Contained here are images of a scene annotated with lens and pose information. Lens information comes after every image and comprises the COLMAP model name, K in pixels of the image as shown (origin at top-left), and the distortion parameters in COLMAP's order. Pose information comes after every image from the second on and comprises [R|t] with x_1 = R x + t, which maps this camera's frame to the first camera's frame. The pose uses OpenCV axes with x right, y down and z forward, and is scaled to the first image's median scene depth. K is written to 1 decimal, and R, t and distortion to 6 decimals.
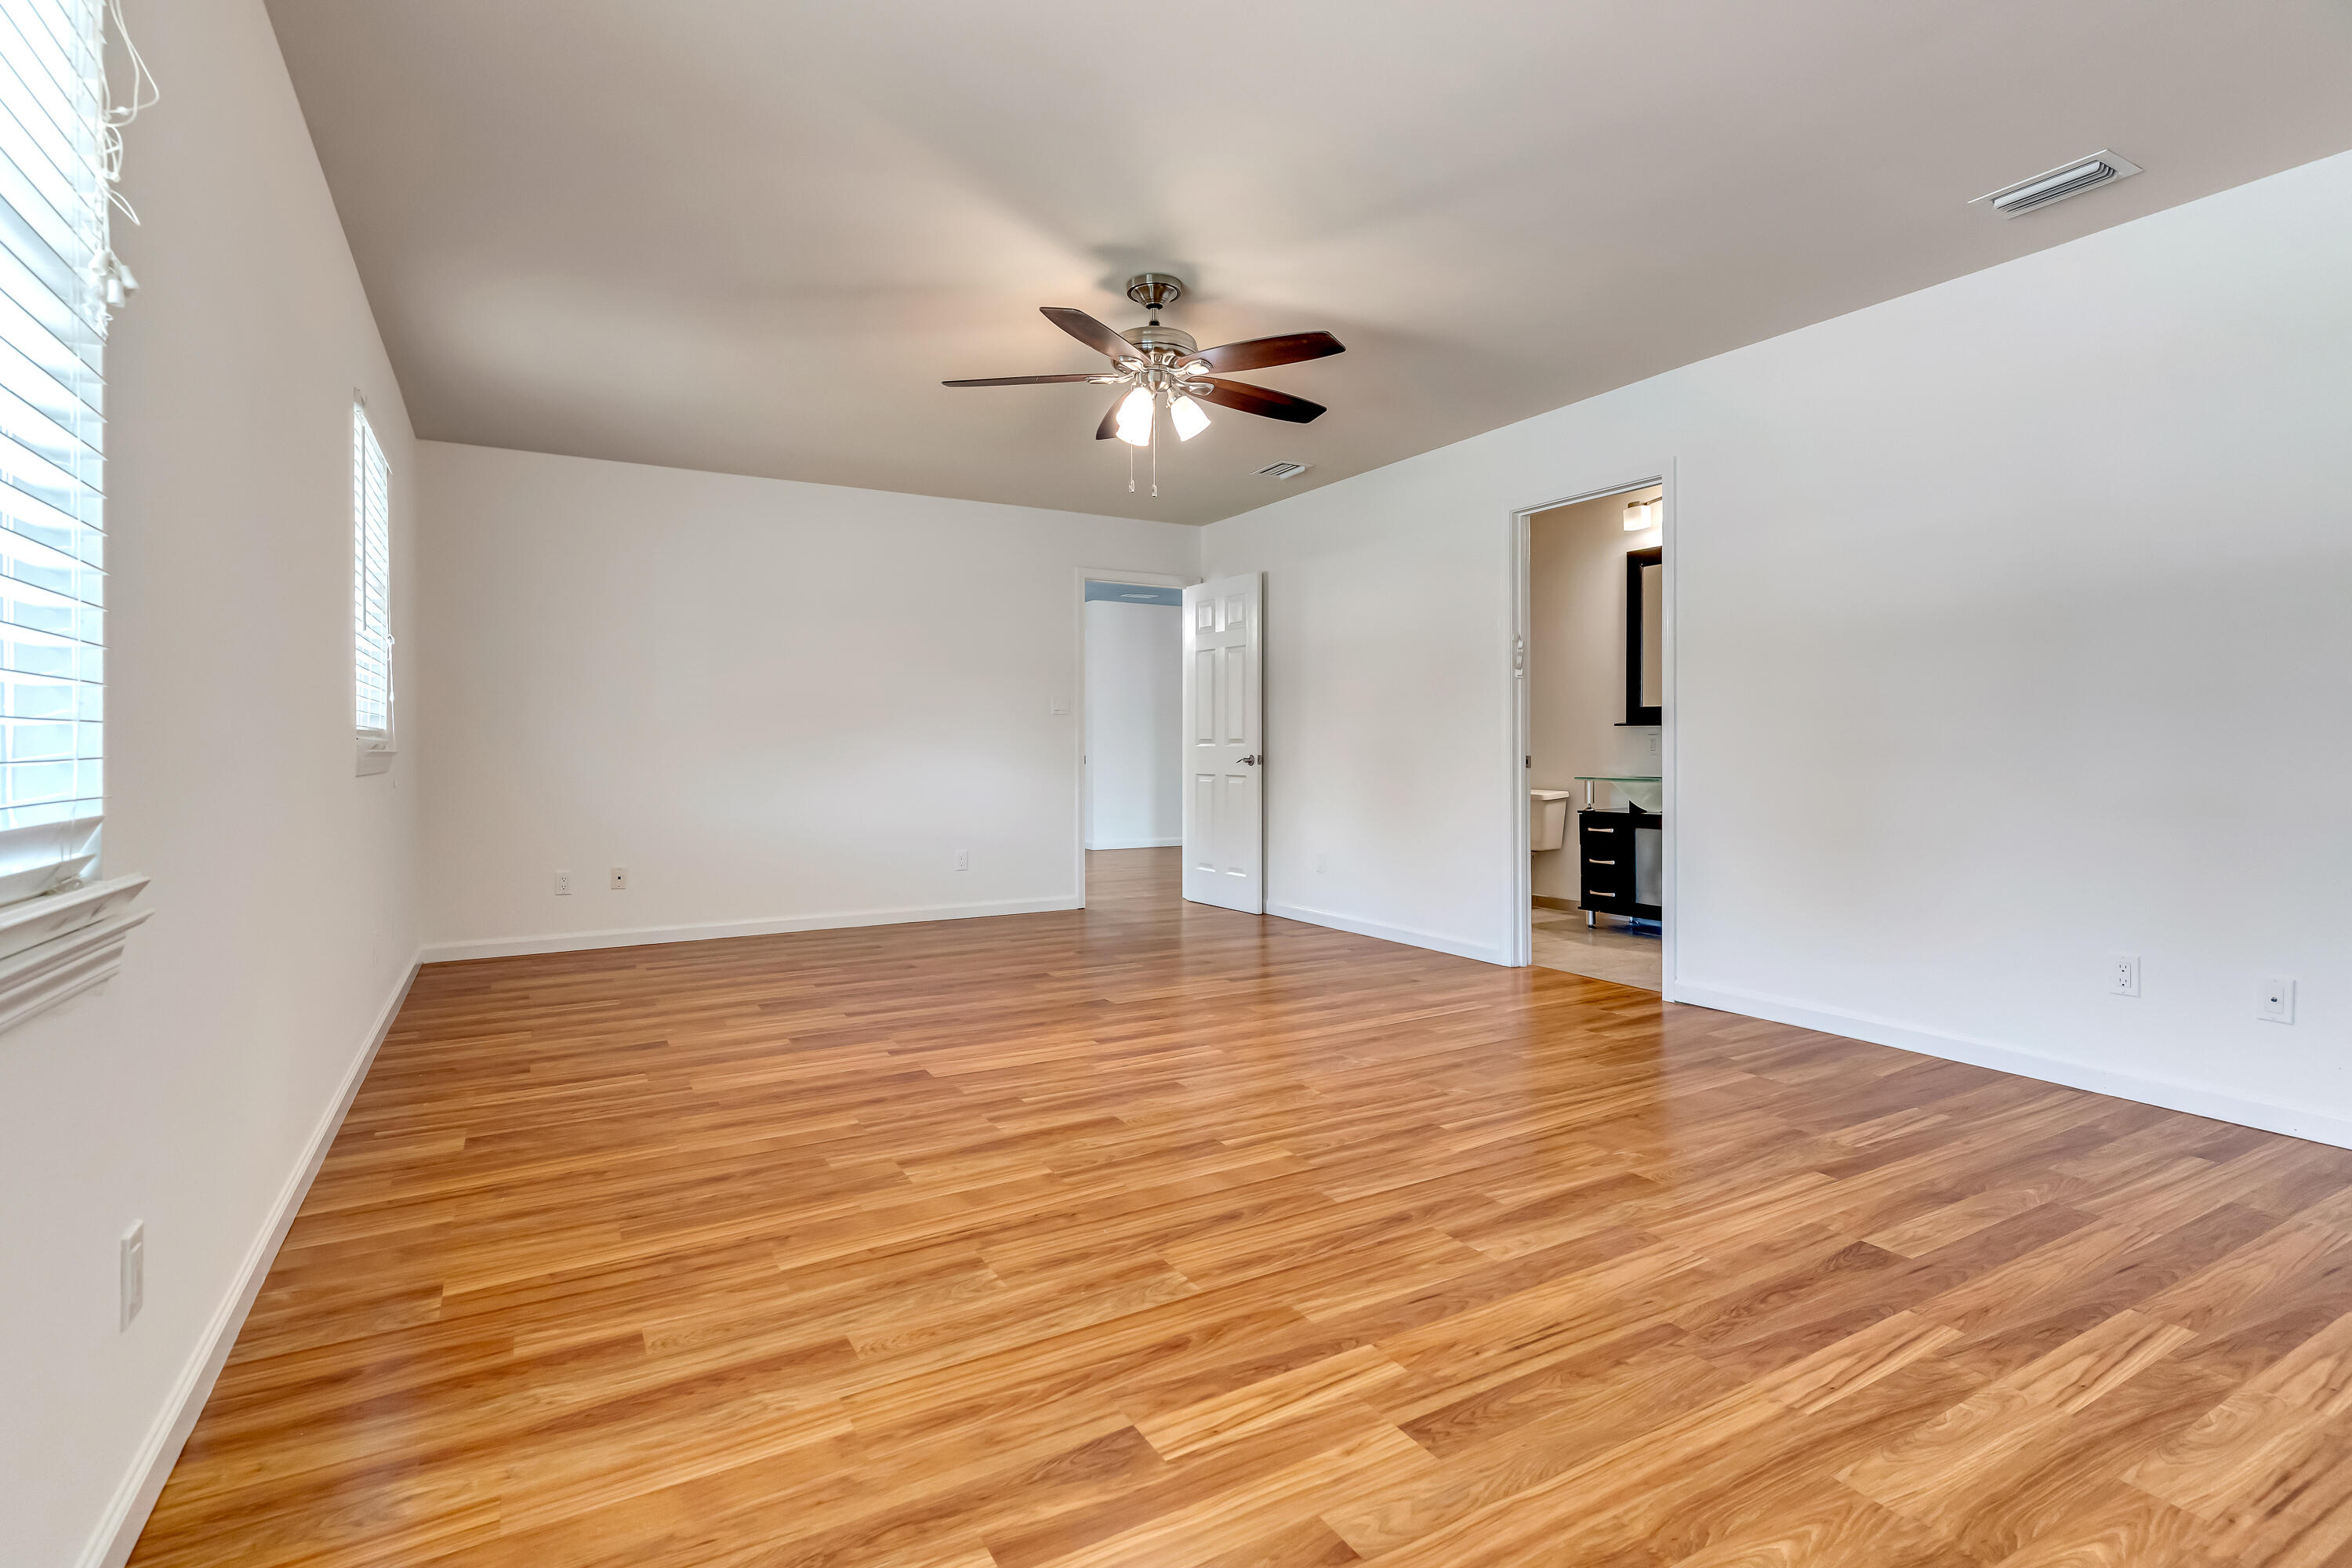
lens RADIAL K [[1122.9, 0, 1184.8], [0, 1122.9, 712.6], [0, 0, 1]] dist [0.006135, -0.001684]
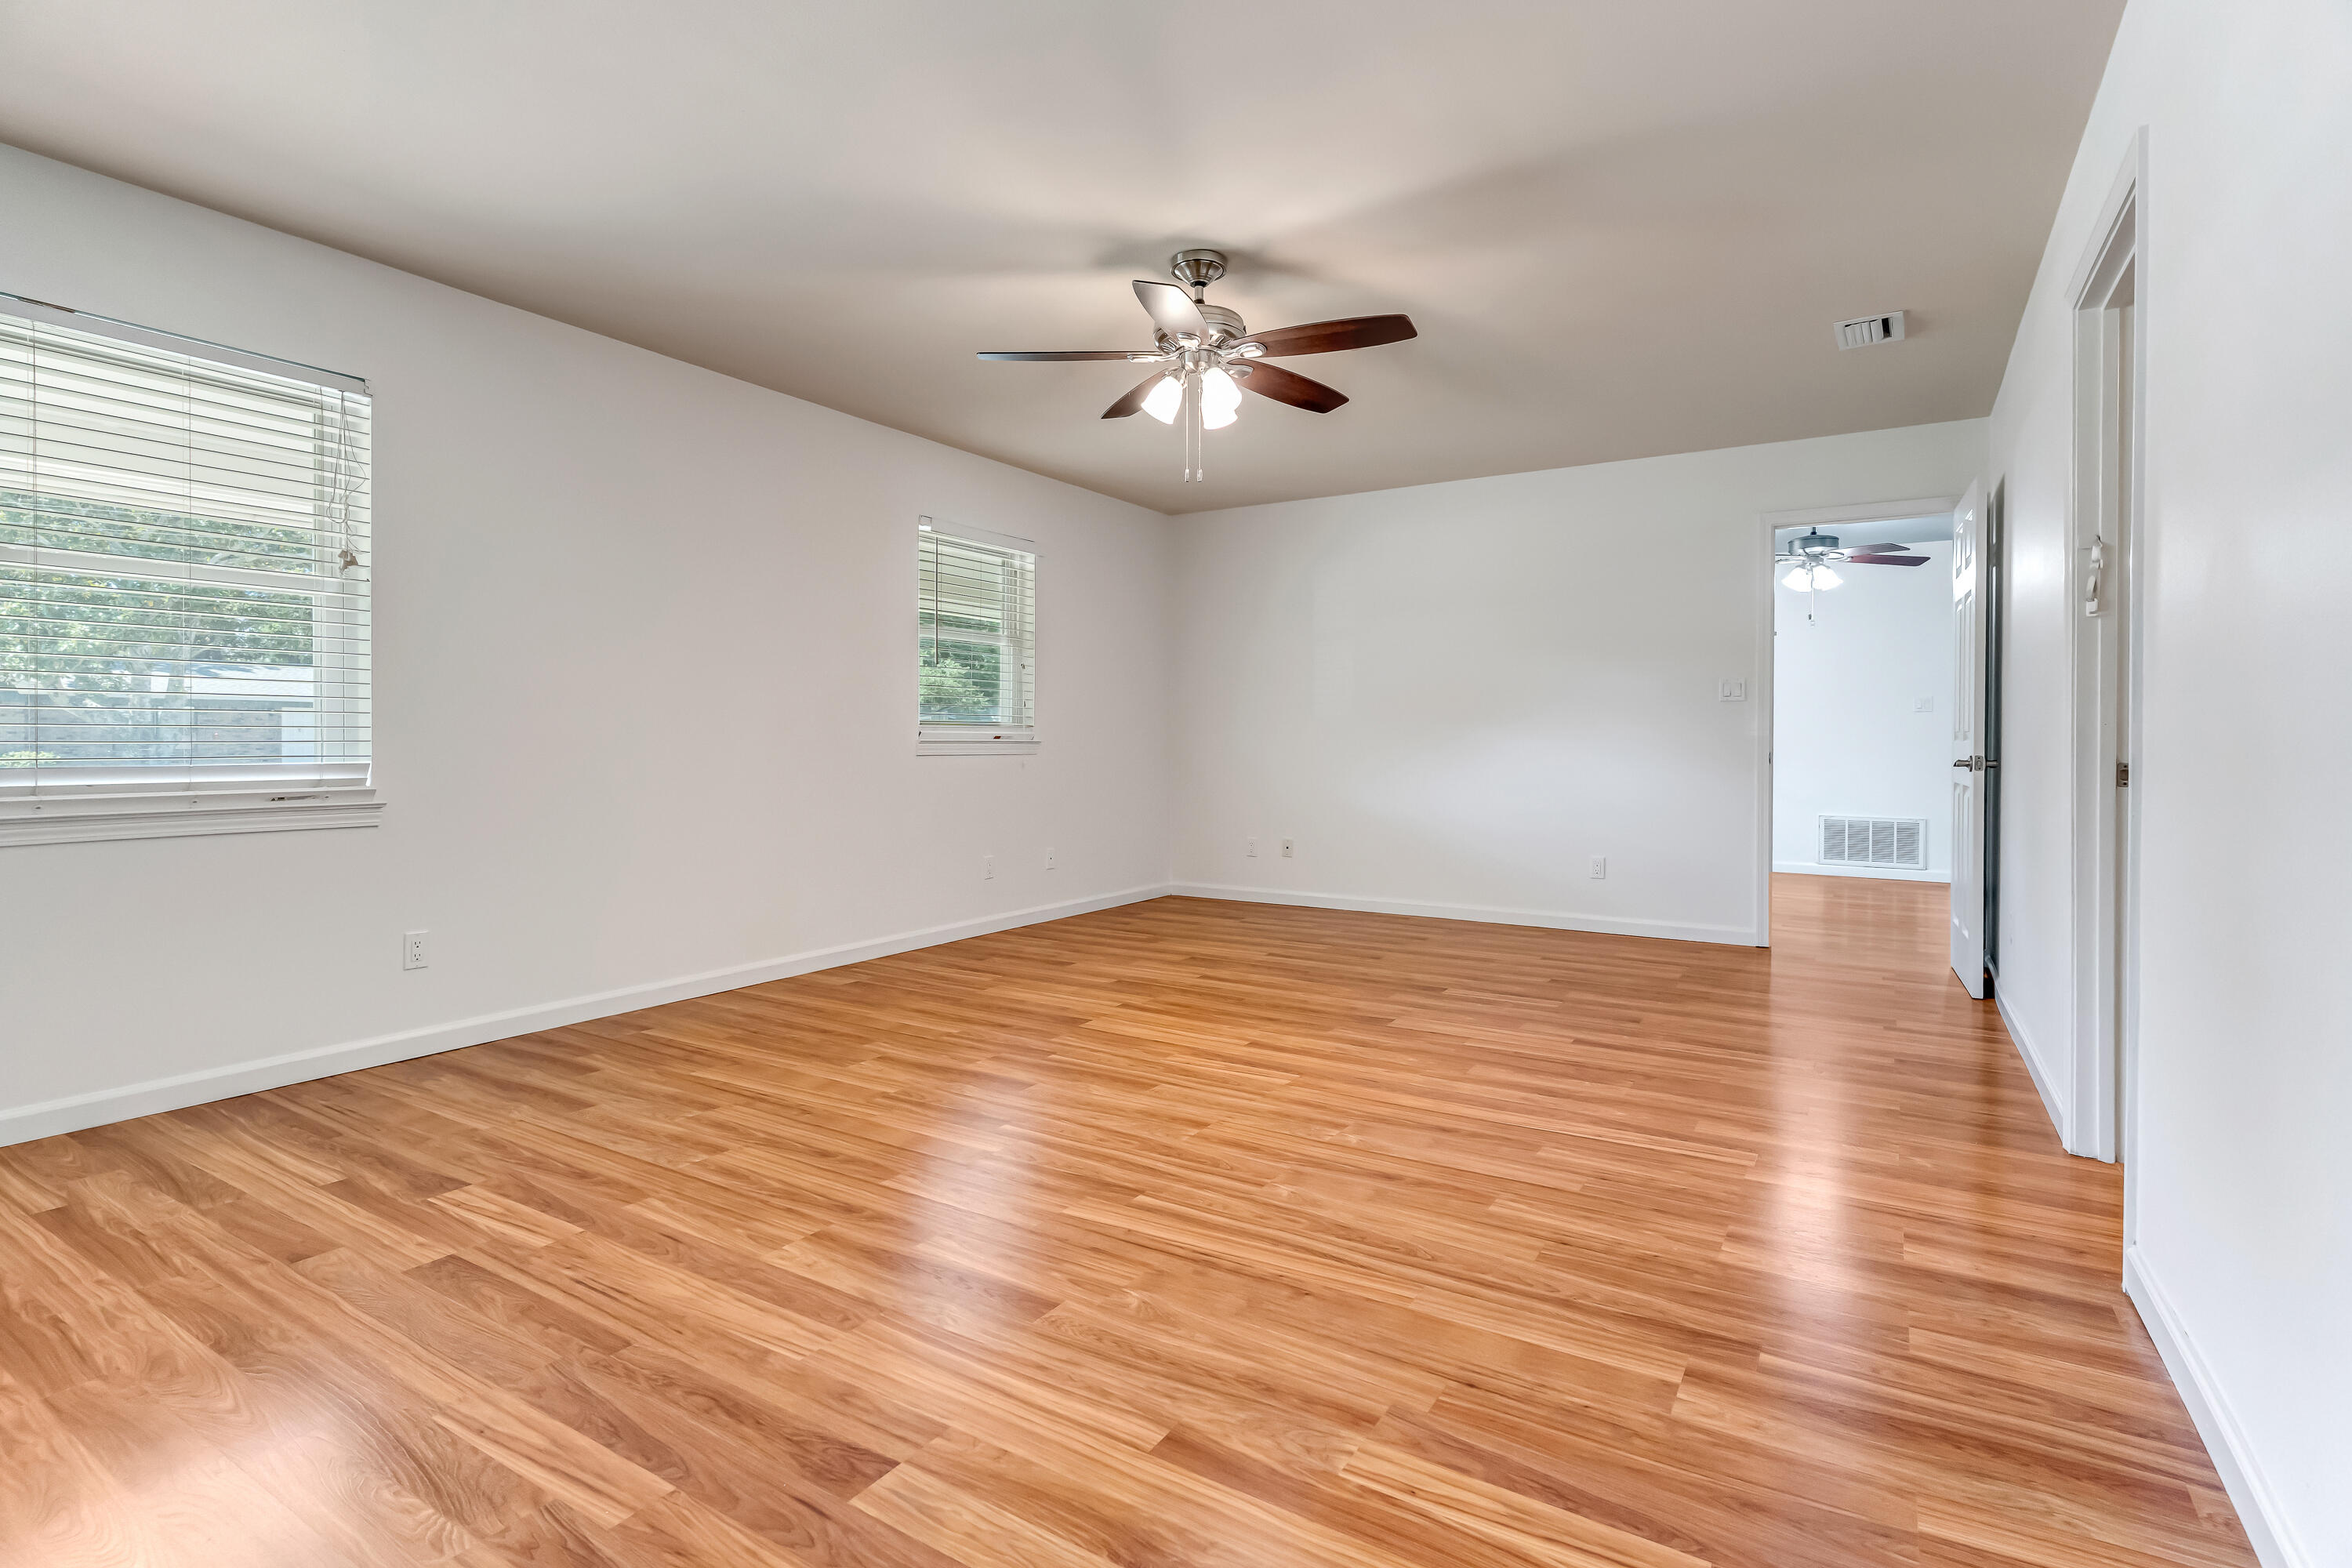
lens RADIAL K [[1122.9, 0, 1190.5], [0, 1122.9, 748.1], [0, 0, 1]] dist [0.006135, -0.001684]
pose [[0.467286, 0.009153, -0.884059, 1.163421], [0.026783, 0.999341, 0.024503, 0.012546], [0.883700, -0.035127, 0.466733, 0.762386]]
